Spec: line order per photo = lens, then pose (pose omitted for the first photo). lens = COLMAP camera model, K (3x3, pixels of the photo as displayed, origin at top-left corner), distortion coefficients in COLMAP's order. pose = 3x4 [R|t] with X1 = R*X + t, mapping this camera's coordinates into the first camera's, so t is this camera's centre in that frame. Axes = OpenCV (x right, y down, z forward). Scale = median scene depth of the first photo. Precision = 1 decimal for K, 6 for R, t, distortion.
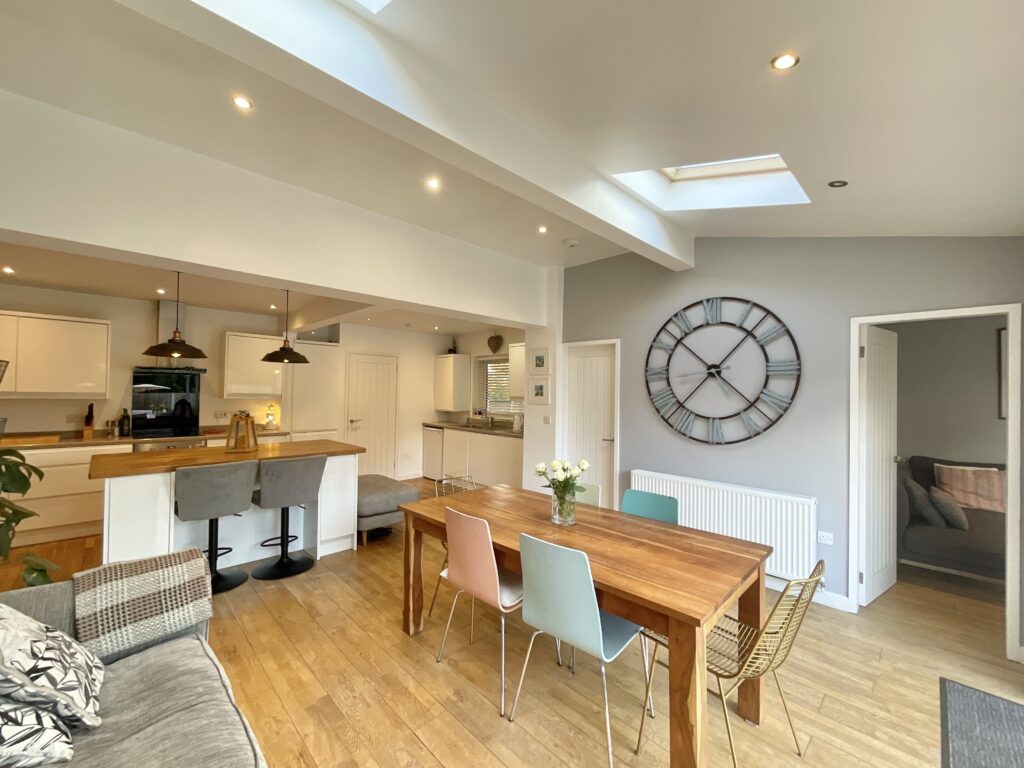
lens RADIAL K [[416.8, 0, 512.3], [0, 416.8, 385.6], [0, 0, 1]] dist [0.001447, -0.000655]
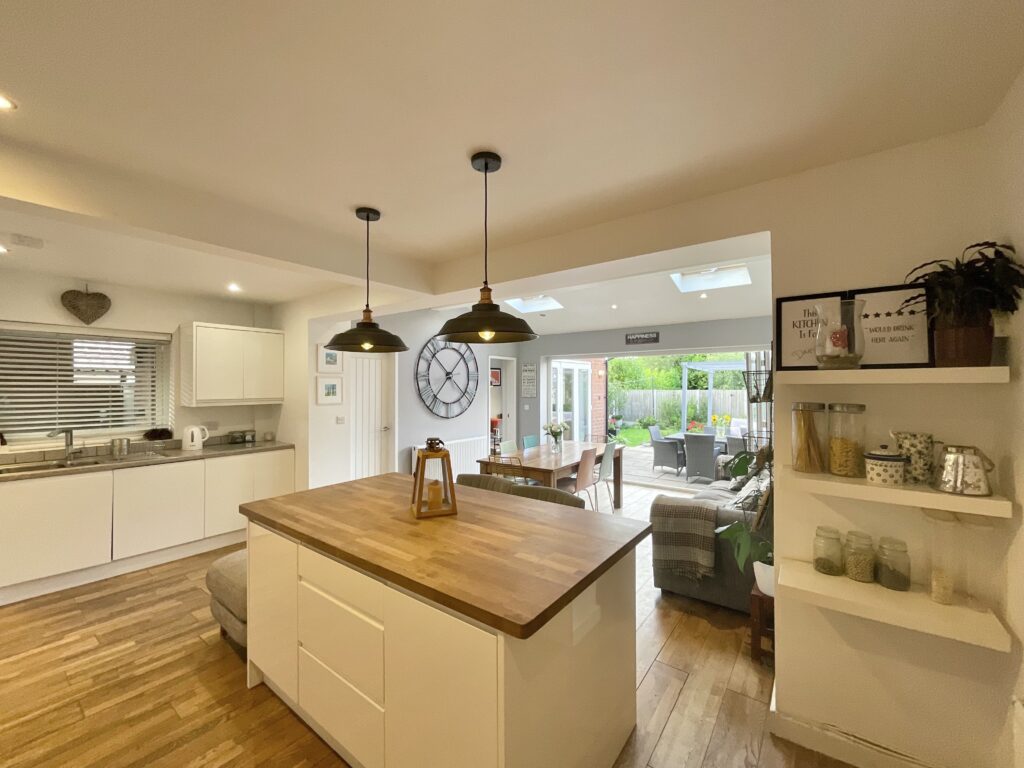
lens RADIAL K [[416.8, 0, 513.6], [0, 416.8, 386.3], [0, 0, 1]] dist [0.001447, -0.000655]
pose [[-0.146502, -0.017635, 0.989053, -0.990886], [-0.012915, 0.999790, 0.015913, -0.017512], [-0.989126, -0.010443, -0.146699, 0.793246]]
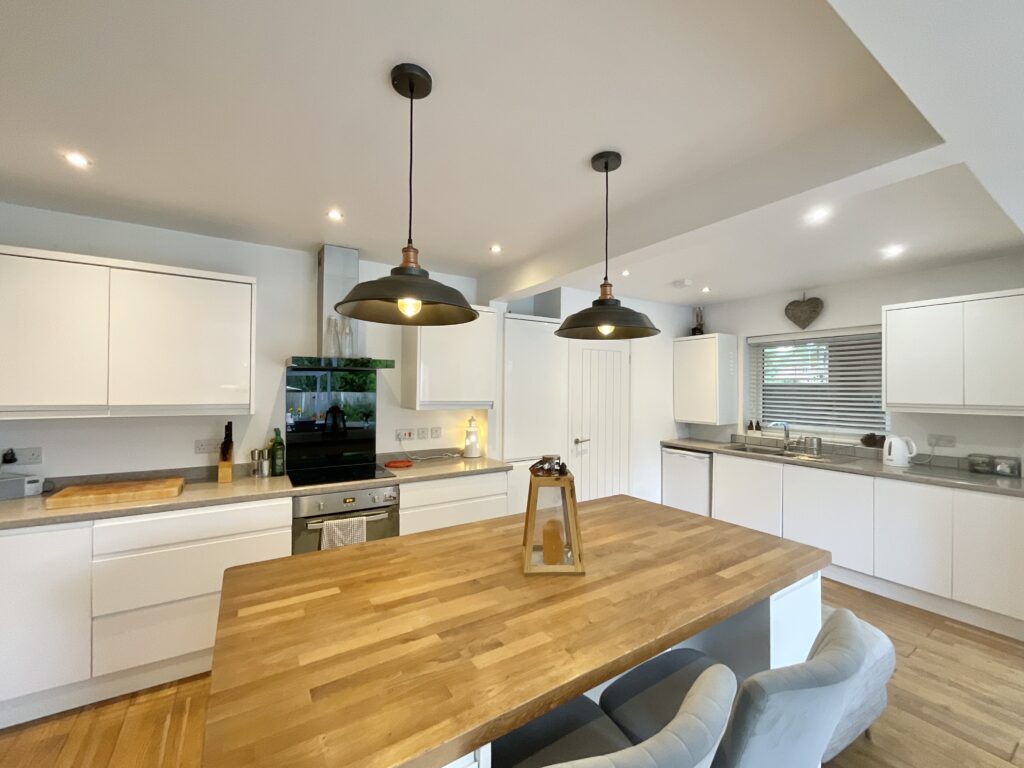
lens RADIAL K [[416.8, 0, 510.2], [0, 416.8, 384.2], [0, 0, 1]] dist [0.001447, -0.000655]
pose [[0.977058, -0.011039, -0.212689, -0.484637], [0.011876, 0.999926, 0.002659, -0.006904], [0.212644, -0.005124, 0.977116, 0.497703]]
